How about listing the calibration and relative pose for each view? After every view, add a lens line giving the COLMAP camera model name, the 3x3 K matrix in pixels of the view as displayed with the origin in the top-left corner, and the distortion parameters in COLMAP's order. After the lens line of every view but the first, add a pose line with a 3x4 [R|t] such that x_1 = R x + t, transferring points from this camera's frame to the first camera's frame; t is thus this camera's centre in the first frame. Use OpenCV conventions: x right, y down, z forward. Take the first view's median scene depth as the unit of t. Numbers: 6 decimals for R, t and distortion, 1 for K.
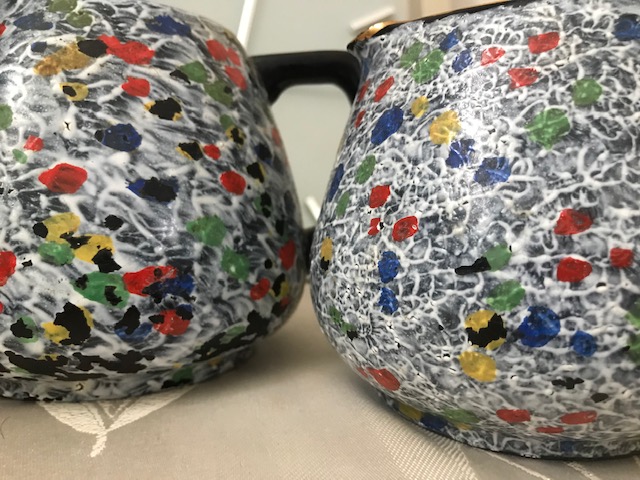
lens RADIAL K [[530.2, 0, 320.2], [0, 530.2, 240.3], [0, 0, 1]] dist [0.000913, 0.010738]
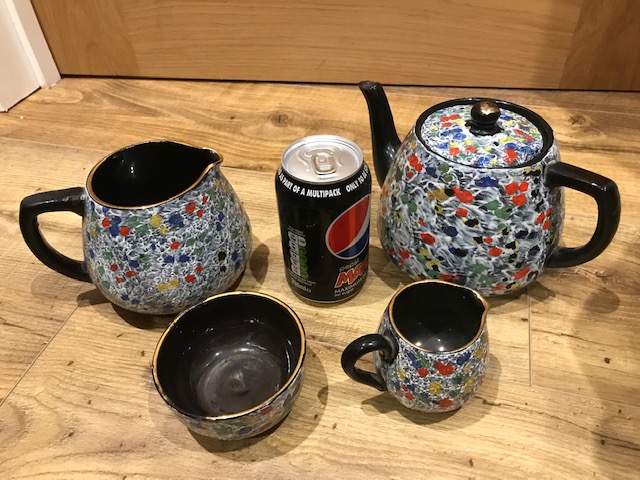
lens RADIAL K [[530.2, 0, 320.8], [0, 530.2, 240.2], [0, 0, 1]] dist [0.000913, 0.010738]
pose [[0.679799, 0.495213, -0.540960, 0.566935], [-0.008743, 0.743027, 0.669204, -1.771683], [0.733346, -0.450195, 0.509439, -0.724306]]
